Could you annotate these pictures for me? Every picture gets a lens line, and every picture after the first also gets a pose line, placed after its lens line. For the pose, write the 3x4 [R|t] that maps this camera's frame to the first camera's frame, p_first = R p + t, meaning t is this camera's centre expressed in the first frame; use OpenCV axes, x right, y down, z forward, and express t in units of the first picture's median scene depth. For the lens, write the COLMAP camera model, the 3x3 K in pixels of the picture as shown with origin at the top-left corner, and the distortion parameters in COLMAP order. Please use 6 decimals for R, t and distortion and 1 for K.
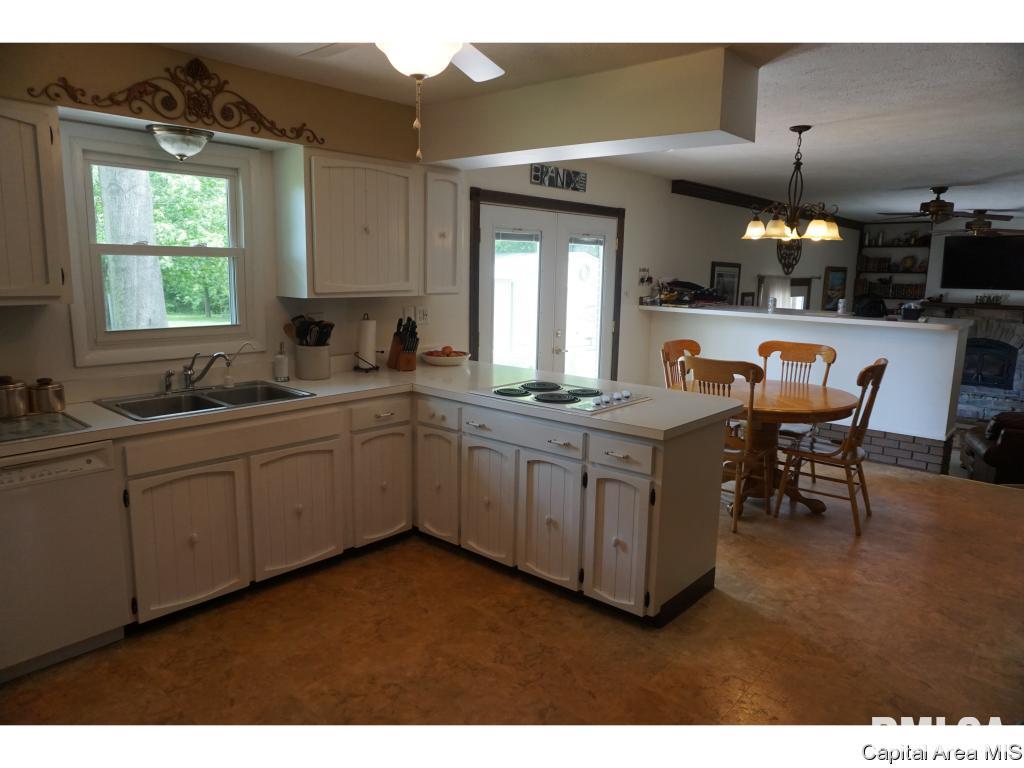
lens RADIAL K [[686.2, 0, 506.7], [0, 686.2, 387.6], [0, 0, 1]] dist [-0.019922, 0.002525]
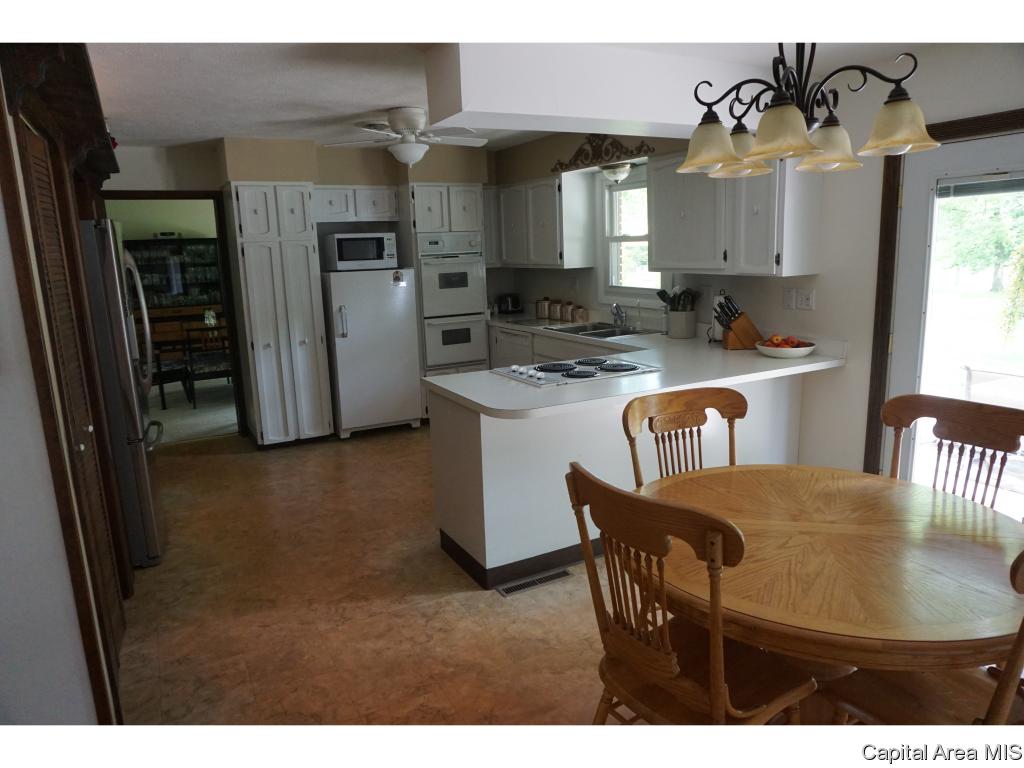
lens RADIAL K [[686.2, 0, 505.8], [0, 686.2, 379.5], [0, 0, 1]] dist [-0.019922, 0.002525]
pose [[-0.357808, 0.174773, -0.917294, 1.189453], [-0.137143, 0.961841, 0.236756, -0.230369], [0.923670, 0.210513, -0.320185, 1.359823]]
